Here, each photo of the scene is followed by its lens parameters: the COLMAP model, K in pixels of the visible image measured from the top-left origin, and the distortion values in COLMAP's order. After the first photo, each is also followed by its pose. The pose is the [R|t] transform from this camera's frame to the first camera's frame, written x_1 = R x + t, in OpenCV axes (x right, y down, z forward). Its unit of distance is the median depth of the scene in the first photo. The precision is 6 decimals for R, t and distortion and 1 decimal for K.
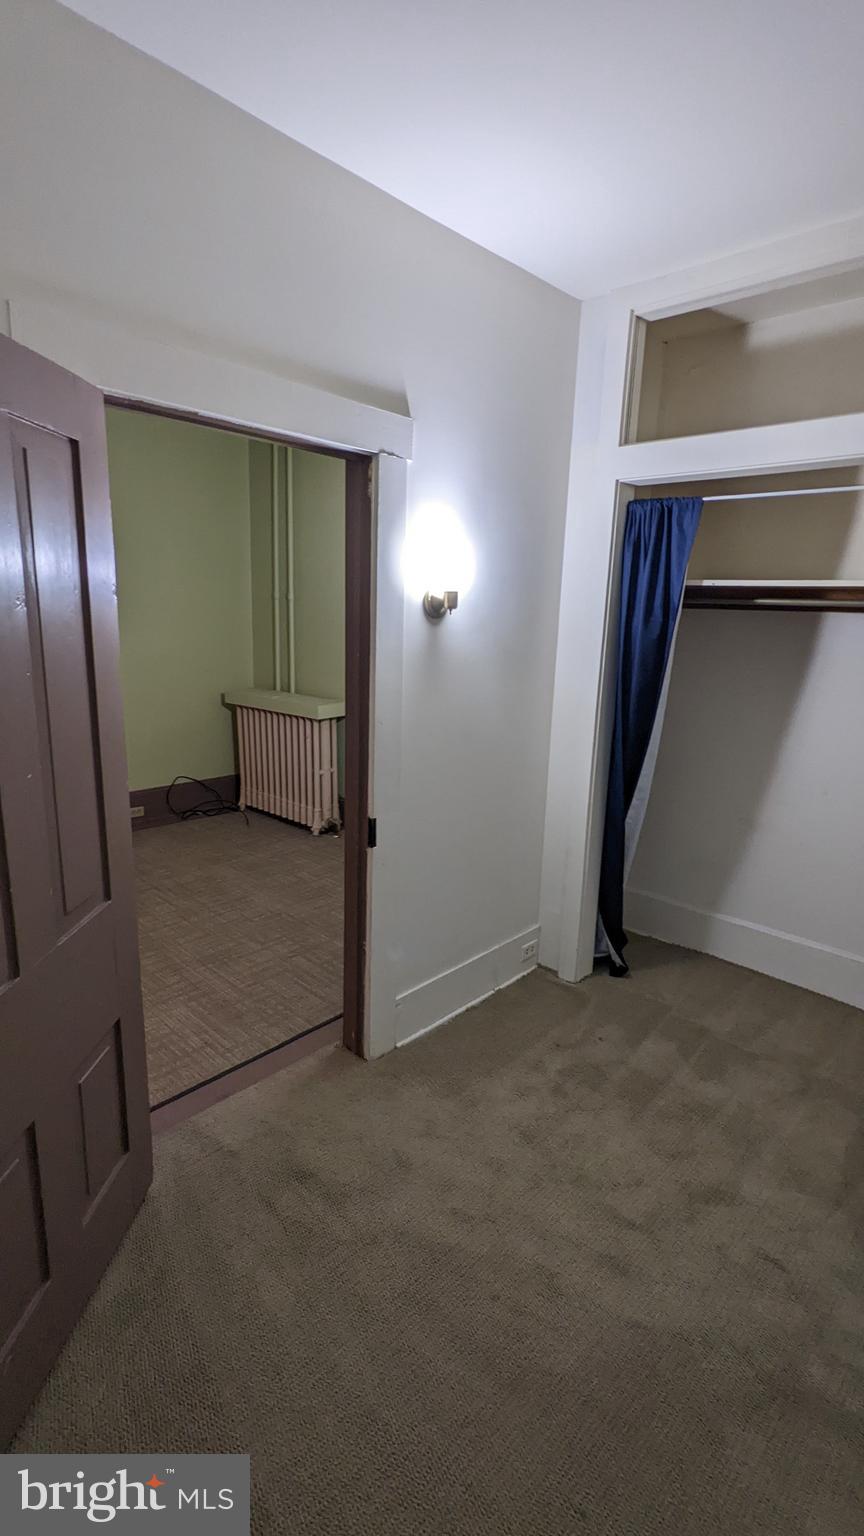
lens RADIAL K [[736.9, 0, 432.0], [0, 736.9, 768.0], [0, 0, 1]] dist [0.014136, -0.000177]
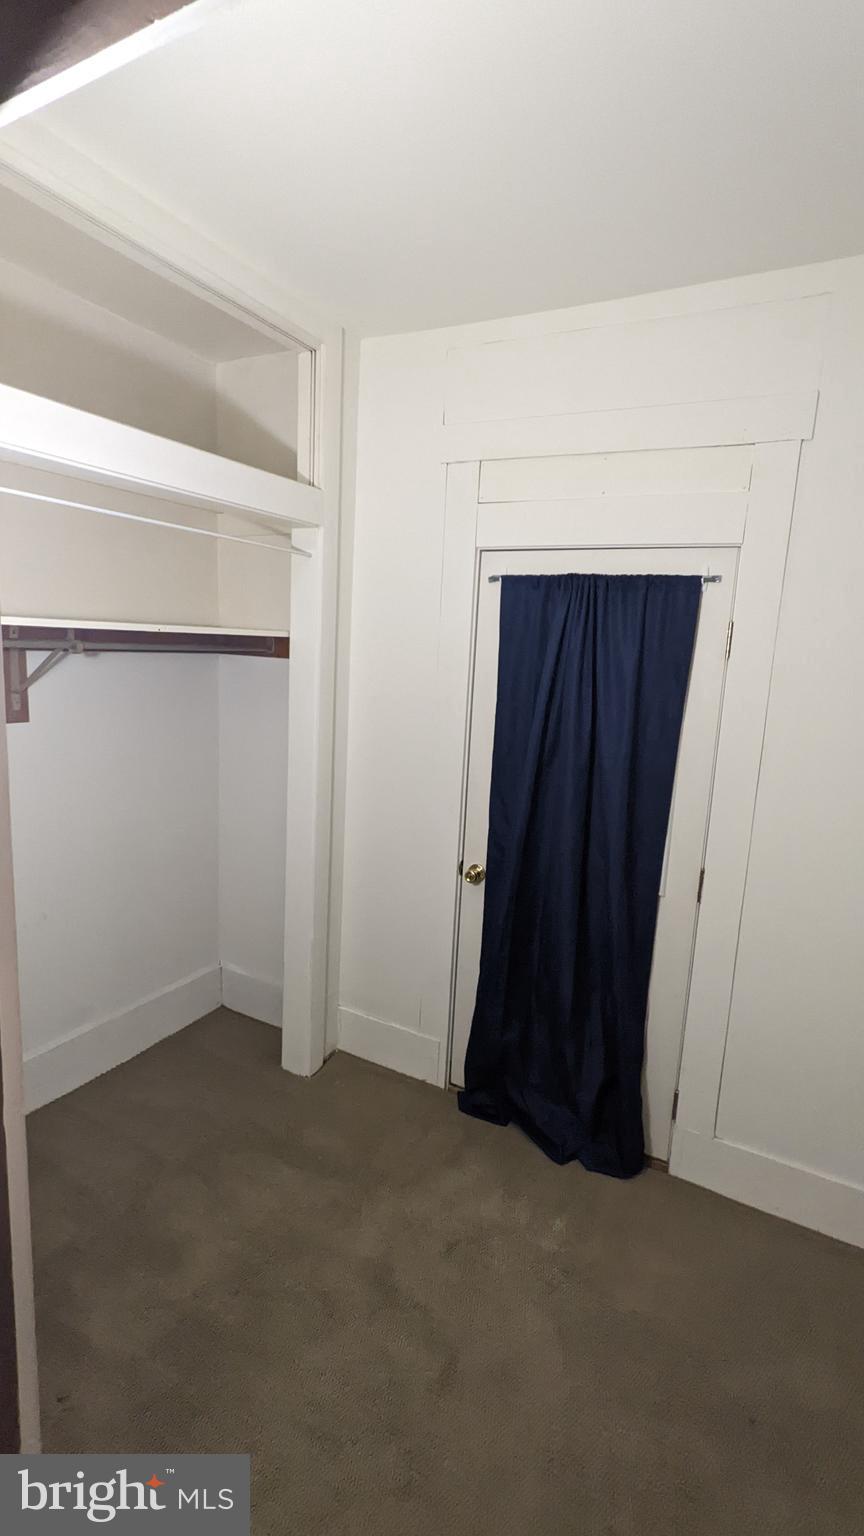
lens RADIAL K [[736.9, 0, 432.0], [0, 736.9, 768.0], [0, 0, 1]] dist [0.014136, -0.000177]
pose [[-0.242895, -0.203657, 0.948433, -0.390592], [0.165302, 0.954724, 0.247342, -0.267381], [-0.955865, 0.216856, -0.198232, 0.974249]]
